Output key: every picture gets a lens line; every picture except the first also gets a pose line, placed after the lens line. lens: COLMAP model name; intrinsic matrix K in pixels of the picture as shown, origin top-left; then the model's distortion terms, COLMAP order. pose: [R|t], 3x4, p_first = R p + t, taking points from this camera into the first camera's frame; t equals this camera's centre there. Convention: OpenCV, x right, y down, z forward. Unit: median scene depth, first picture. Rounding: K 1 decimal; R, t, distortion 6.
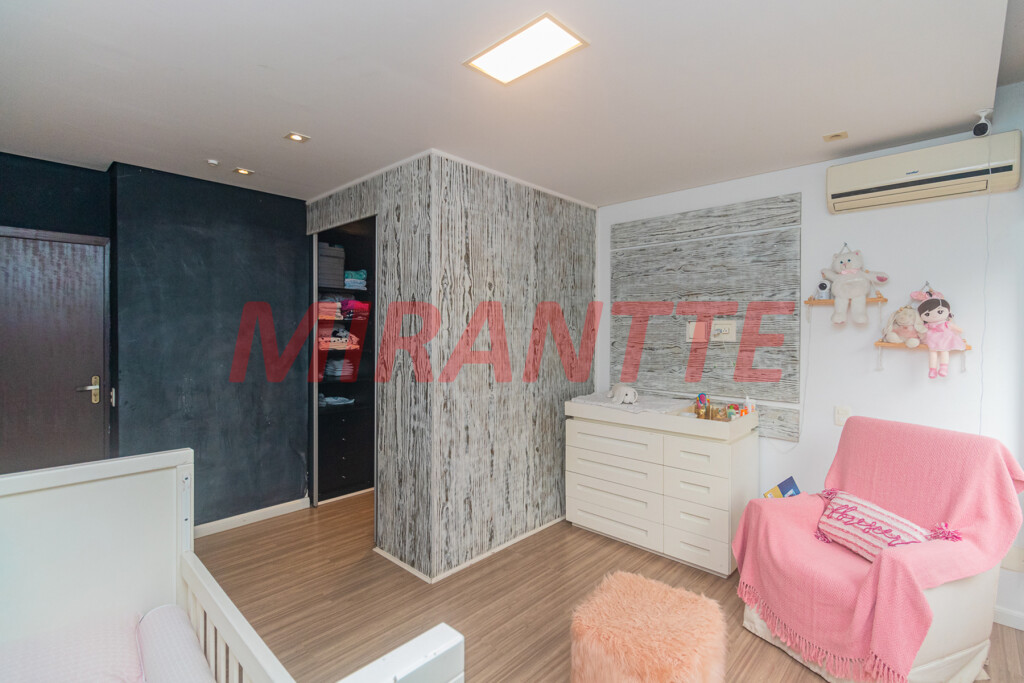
lens RADIAL K [[469.6, 0, 526.3], [0, 469.6, 333.4], [0, 0, 1]] dist [0.001412, -0.000049]
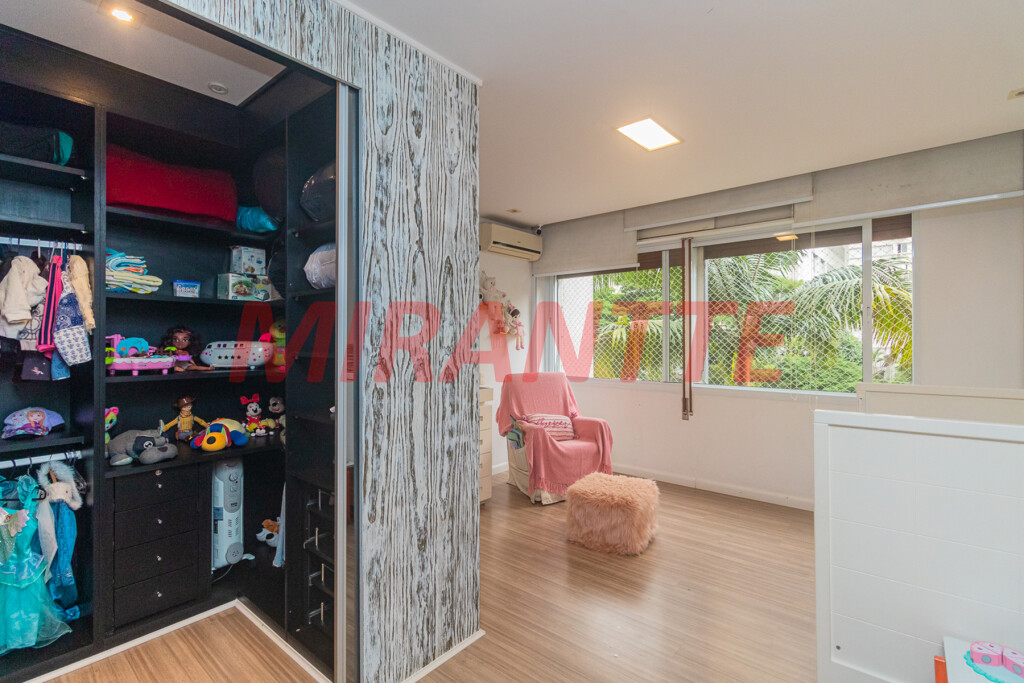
lens RADIAL K [[469.6, 0, 526.3], [0, 469.6, 333.4], [0, 0, 1]] dist [0.001412, -0.000049]
pose [[-0.043901, 0.003558, 0.999030, -0.937300], [0.005130, 0.999981, -0.003336, 0.031990], [-0.999023, 0.004979, -0.043919, 0.907282]]
